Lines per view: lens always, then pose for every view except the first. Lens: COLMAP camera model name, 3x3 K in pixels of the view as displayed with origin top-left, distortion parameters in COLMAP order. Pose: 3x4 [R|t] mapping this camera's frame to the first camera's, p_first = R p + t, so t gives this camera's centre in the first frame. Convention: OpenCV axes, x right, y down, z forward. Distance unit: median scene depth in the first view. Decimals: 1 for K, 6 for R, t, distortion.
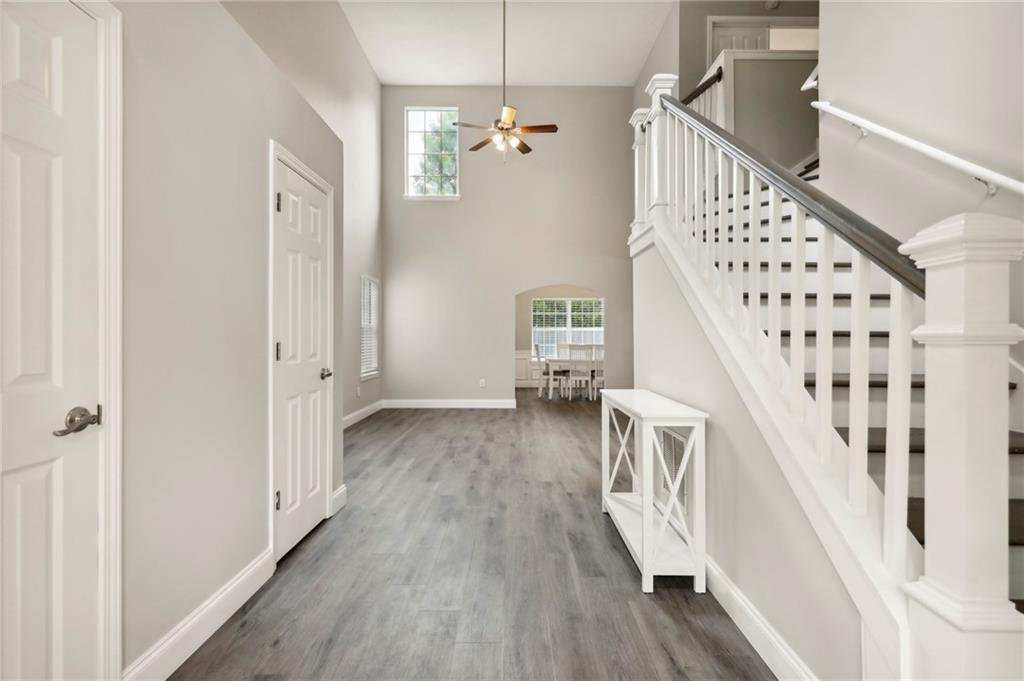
lens RADIAL K [[461.9, 0, 513.0], [0, 461.9, 330.4], [0, 0, 1]] dist [0.013042, -0.006786]
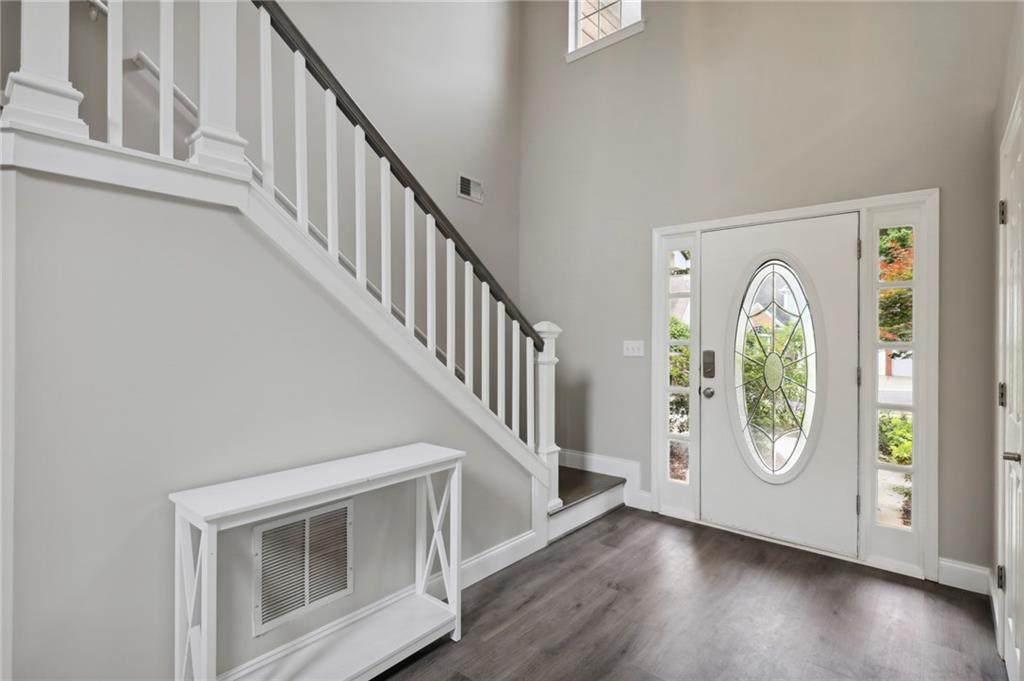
lens RADIAL K [[535.5, 0, 519.2], [0, 535.5, 333.7], [0, 0, 1]] dist [0.066480, -0.000226]
pose [[-0.780550, 0.006960, 0.625054, -0.362025], [-0.011238, 0.999620, -0.025165, -0.025620], [-0.624992, -0.026667, -0.780176, 1.279676]]
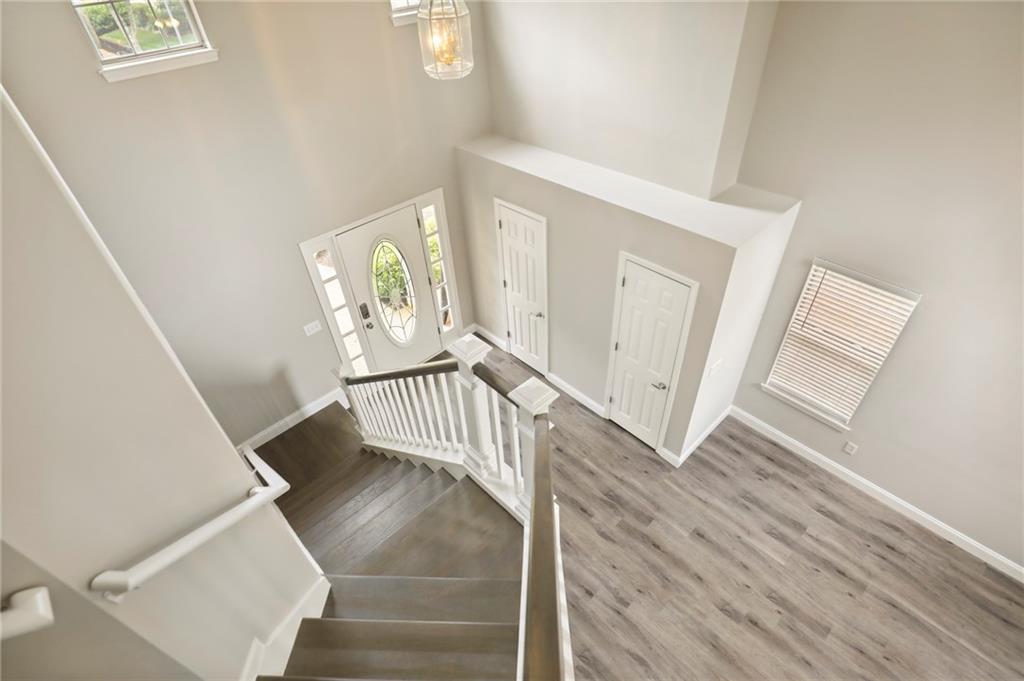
lens RADIAL K [[503.4, 0, 512.9], [0, 503.4, 350.6], [0, 0, 1]] dist [-0.021871, -0.000850]
pose [[-0.727000, 0.481100, -0.489911, 0.652377], [0.064678, 0.758303, 0.648686, -1.029441], [0.683584, 0.439909, -0.582403, 1.503003]]
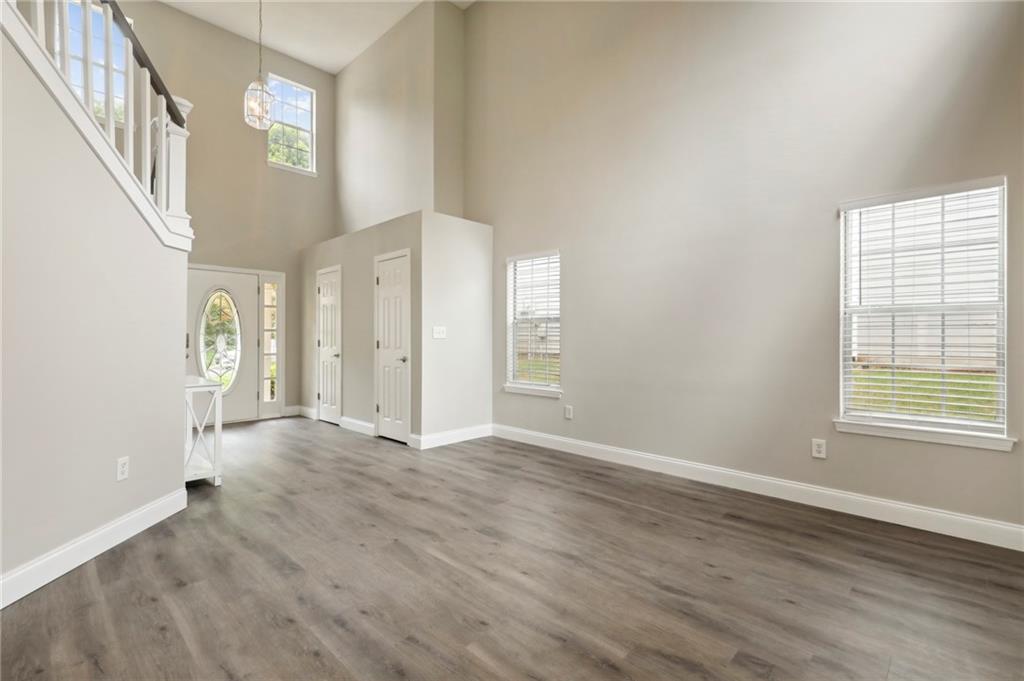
lens RADIAL K [[461.9, 0, 516.3], [0, 461.9, 333.6], [0, 0, 1]] dist [0.013042, -0.006786]
pose [[-0.688859, -0.007305, -0.724858, 0.545451], [0.011510, 0.999713, -0.021013, 0.037749], [0.724804, -0.022819, -0.688577, 2.418415]]
